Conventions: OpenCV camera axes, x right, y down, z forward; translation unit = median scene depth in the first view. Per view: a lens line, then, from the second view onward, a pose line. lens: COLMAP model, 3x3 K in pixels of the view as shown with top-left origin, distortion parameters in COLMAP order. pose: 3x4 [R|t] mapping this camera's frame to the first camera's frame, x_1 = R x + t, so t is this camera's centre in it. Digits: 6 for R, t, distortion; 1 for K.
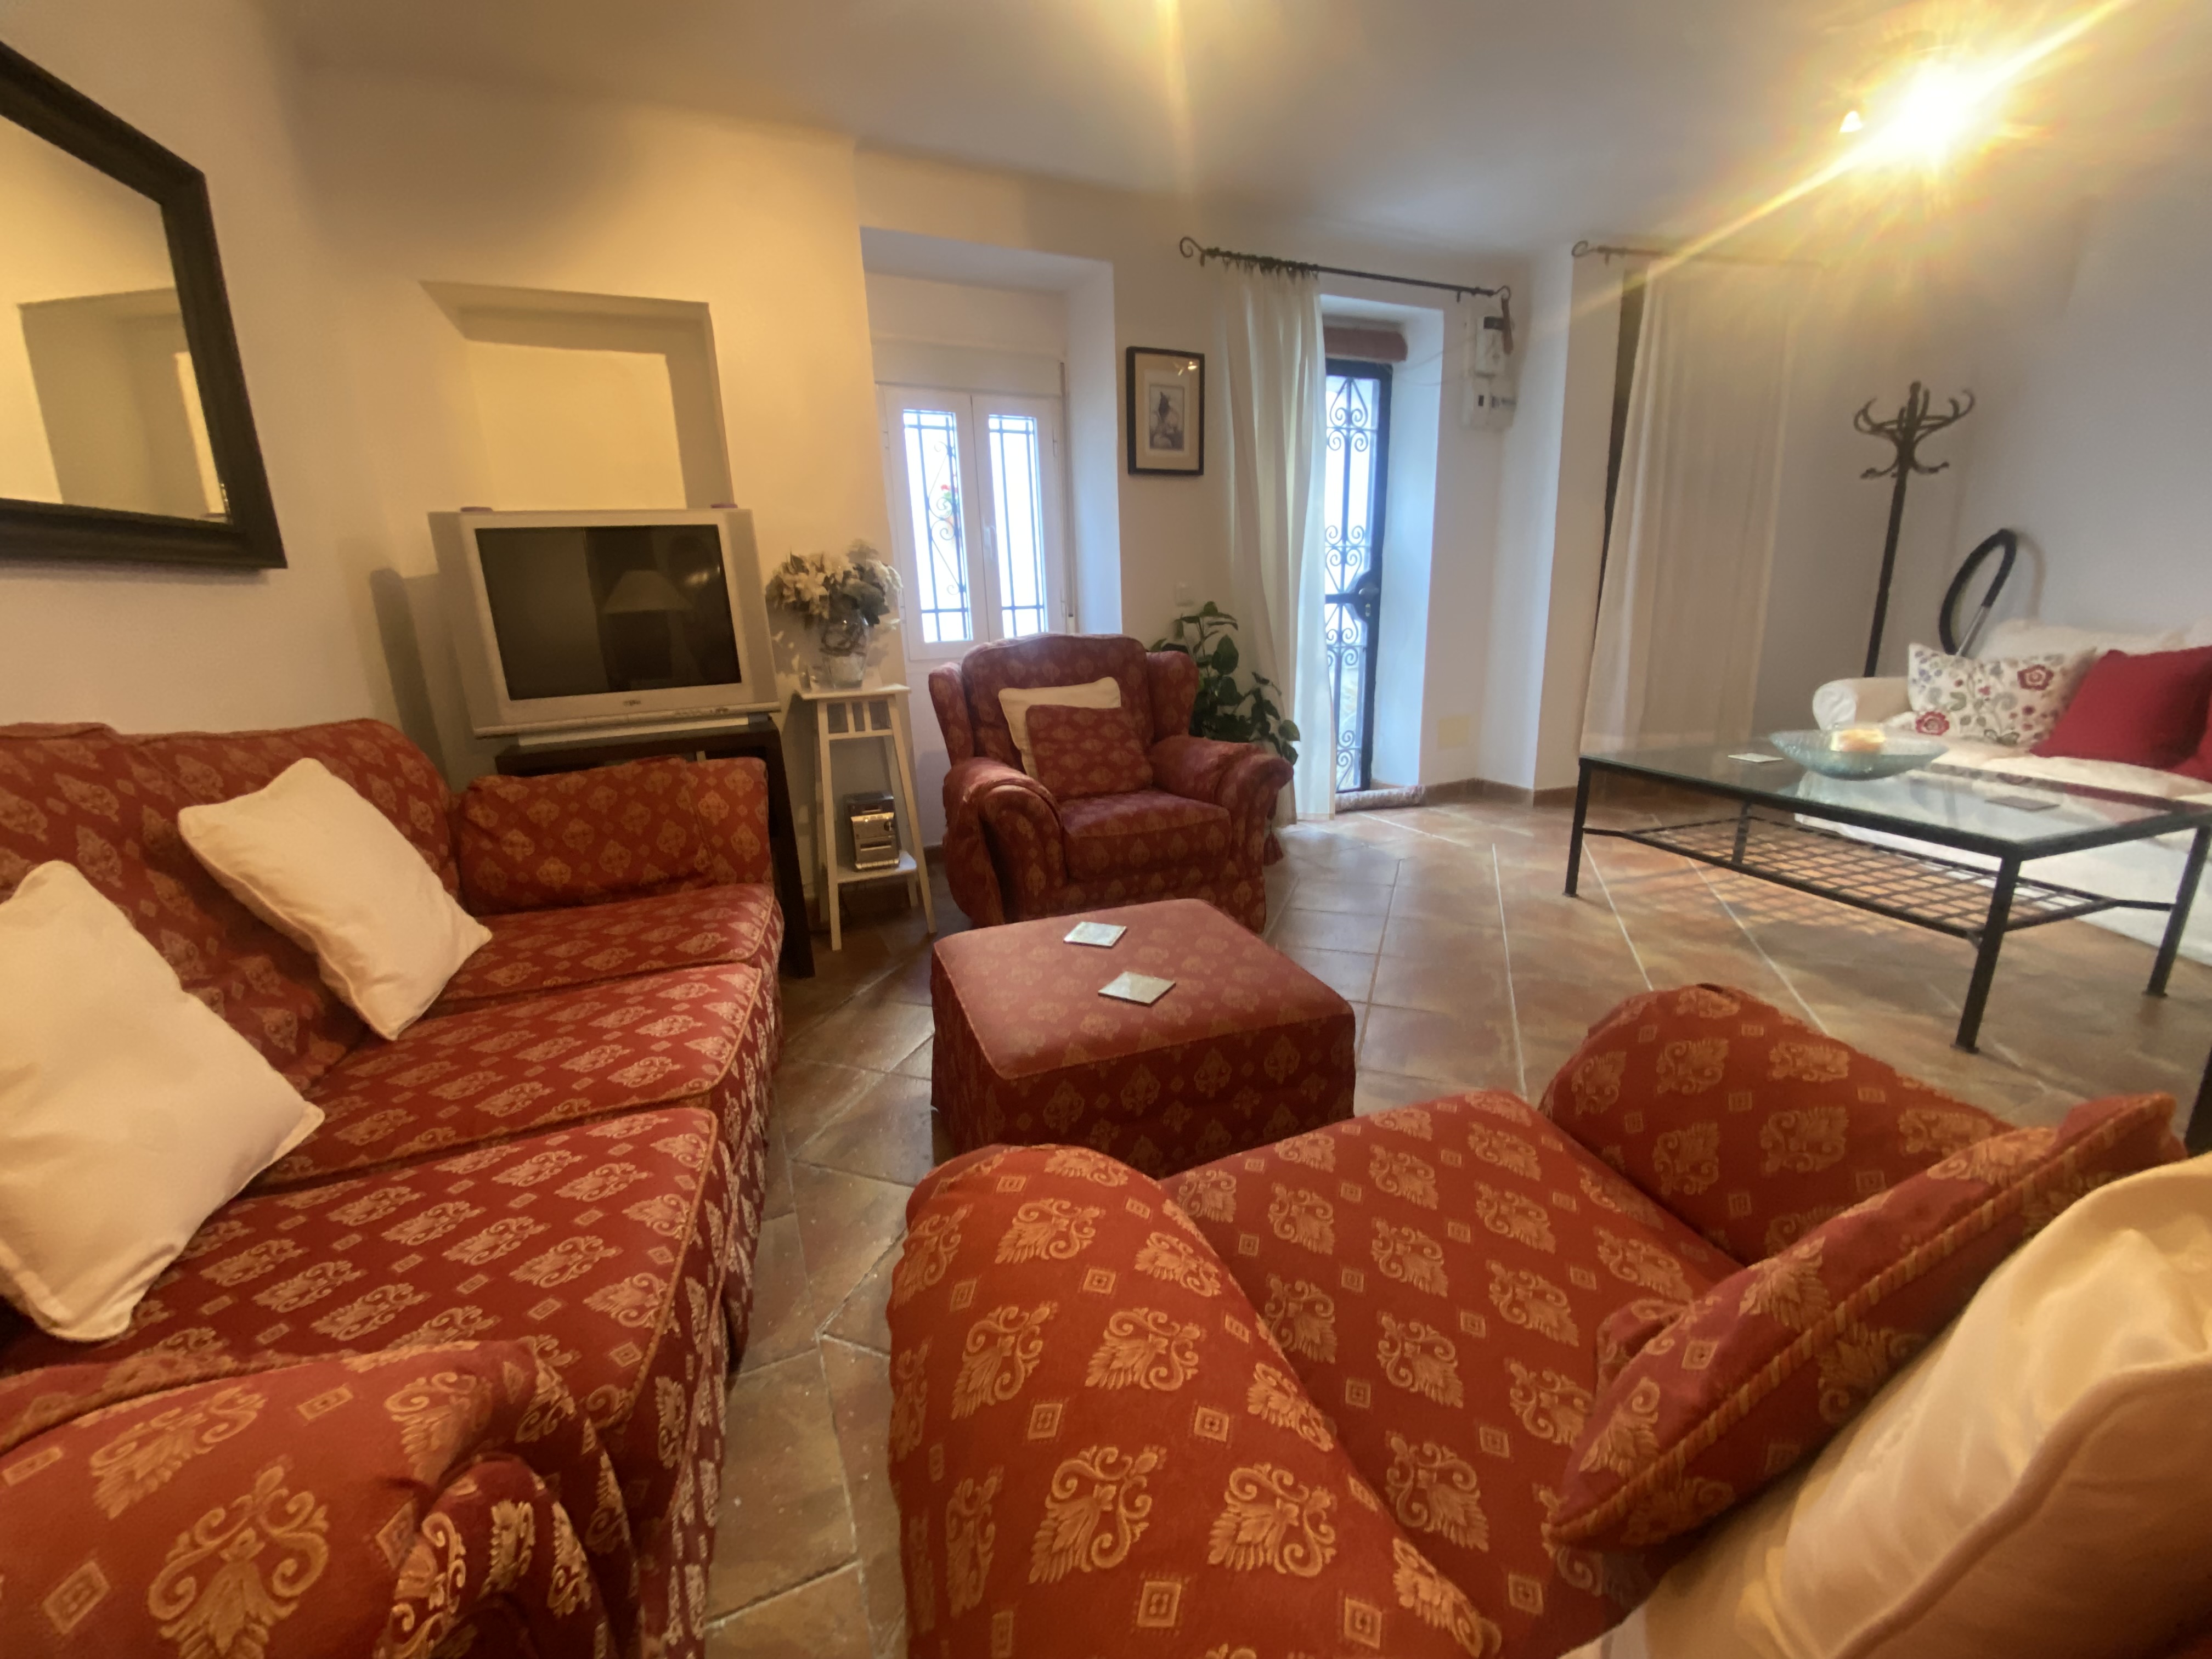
lens RADIAL K [[899.0, 0, 1115.4], [0, 899.0, 798.7], [0, 0, 1]] dist [0.027681, -0.022838]
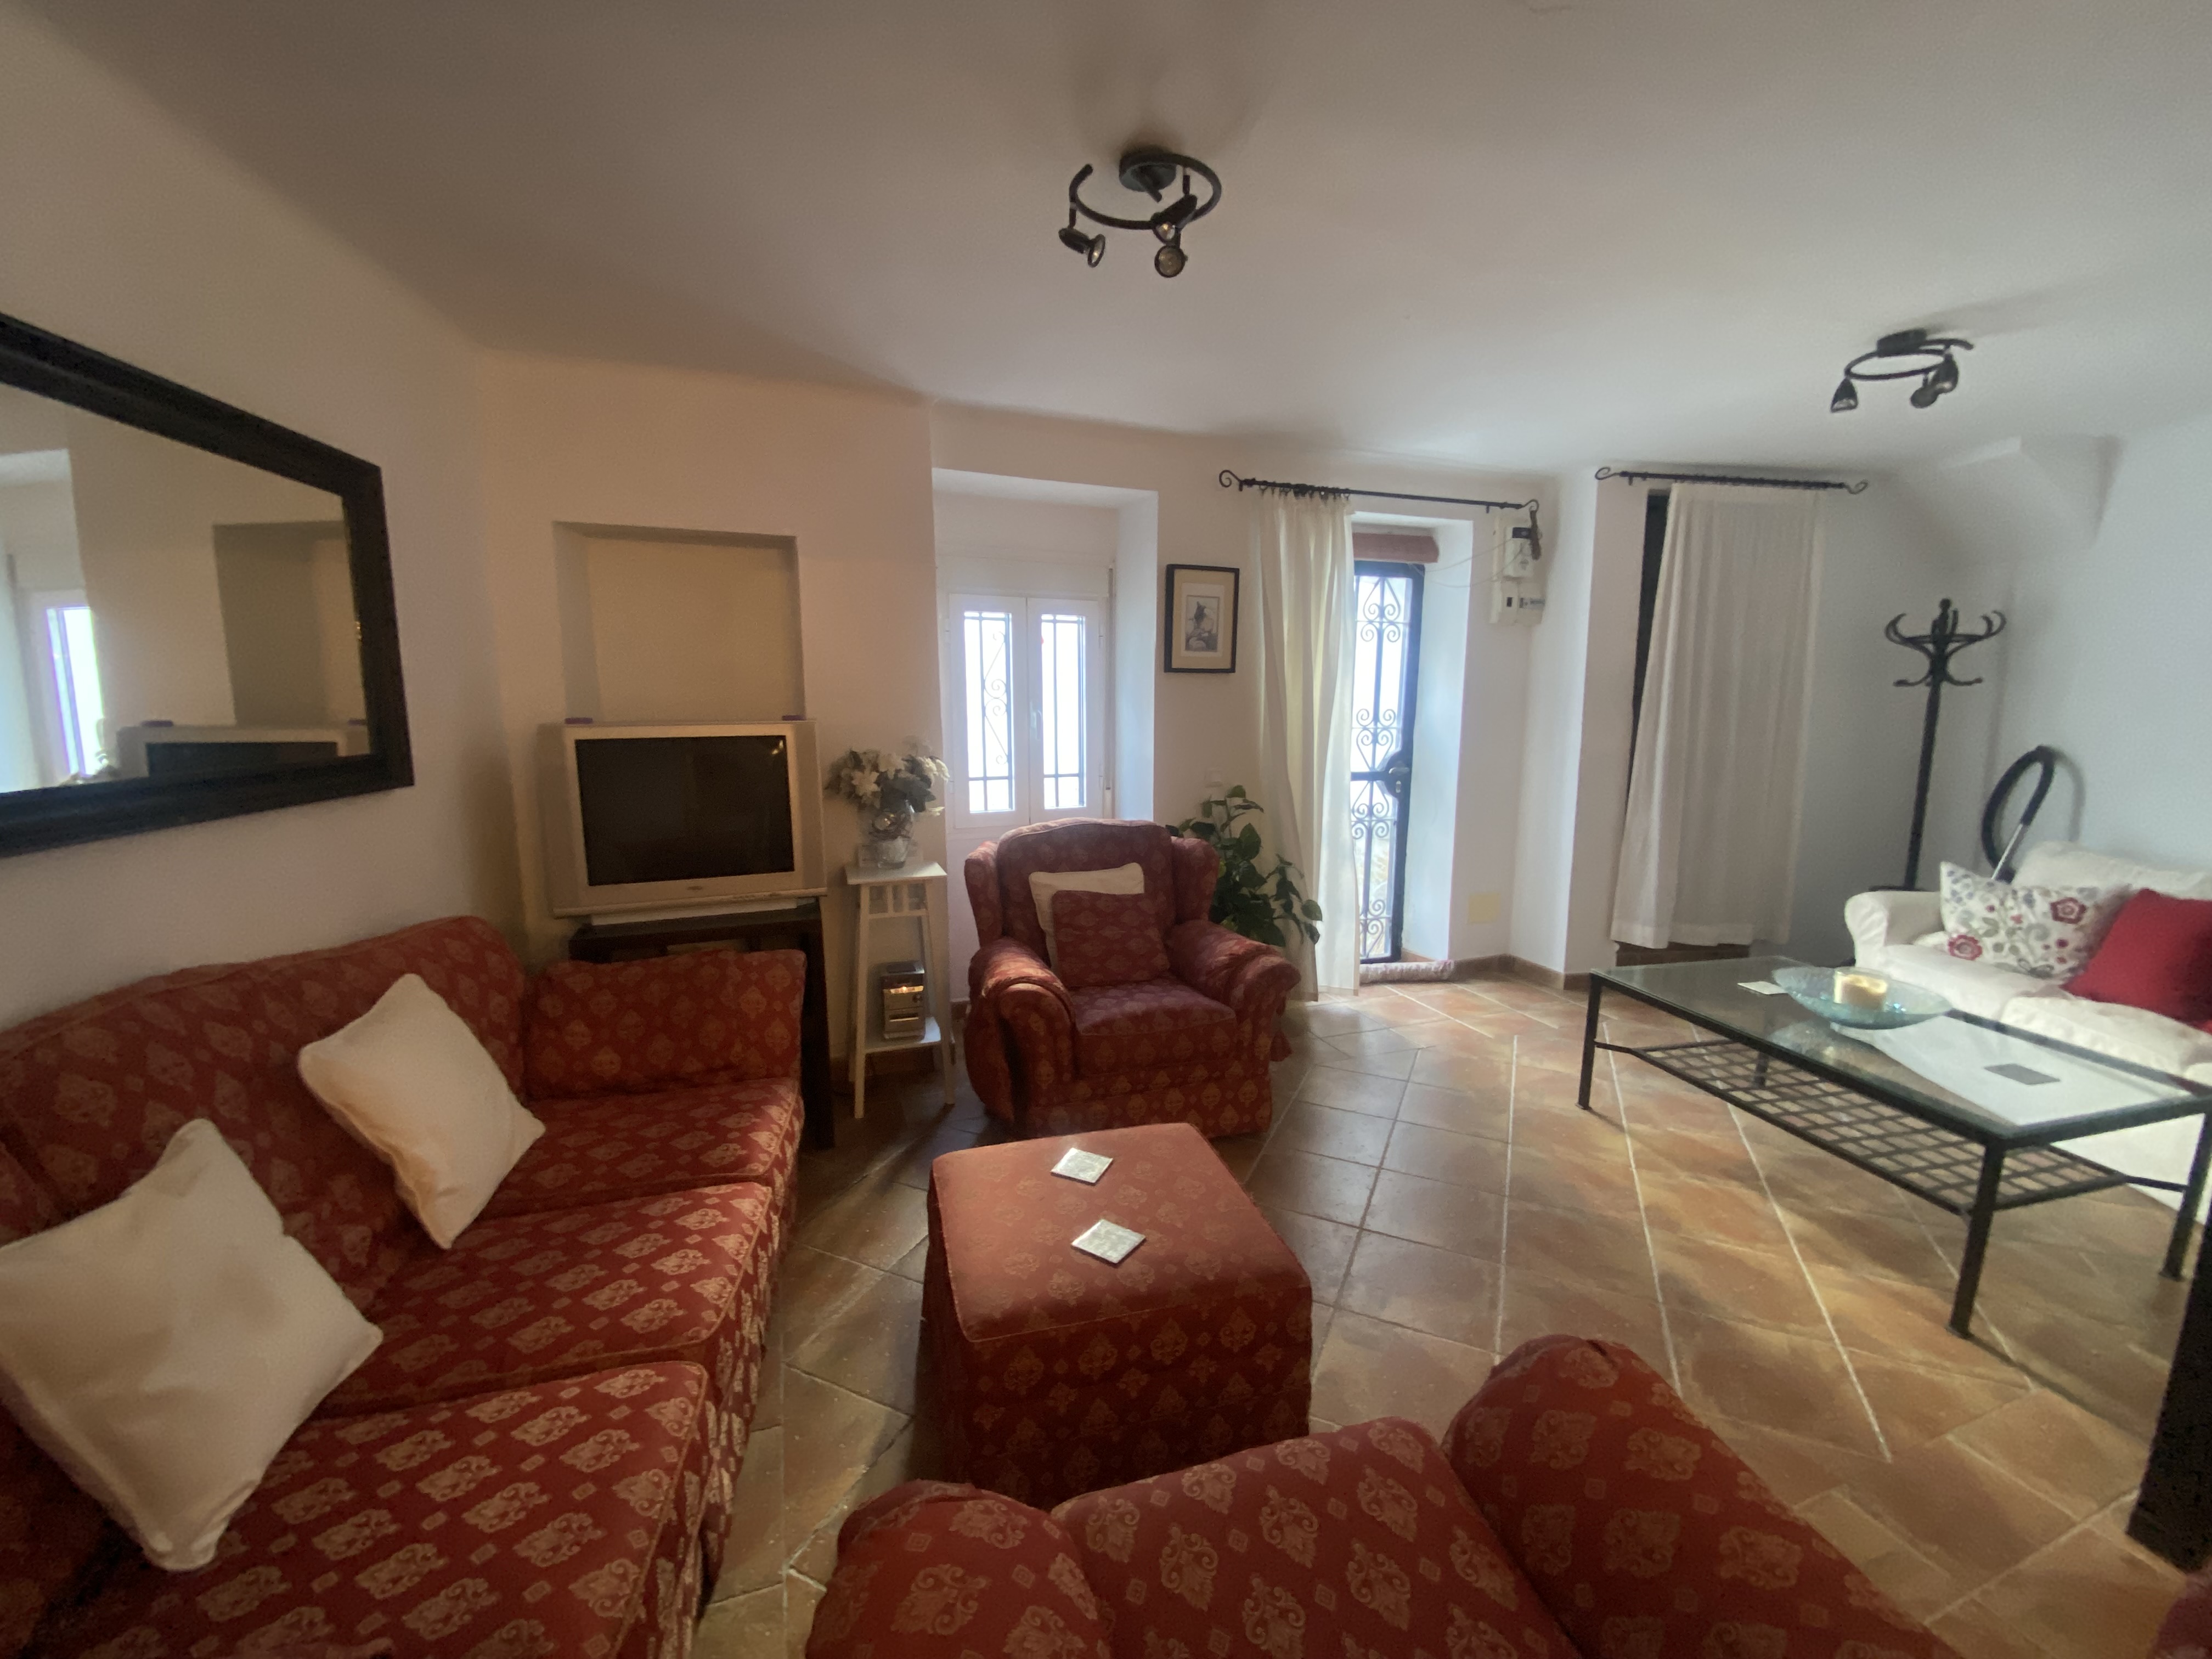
lens RADIAL K [[883.8, 0, 1106.0], [0, 883.8, 829.5], [0, 0, 1]] dist [0.025553, -0.020901]
pose [[0.996512, 0.049063, -0.067500, 0.035109], [-0.055693, 0.993416, -0.100118, -0.086219], [0.062144, 0.103528, 0.992683, -0.051759]]
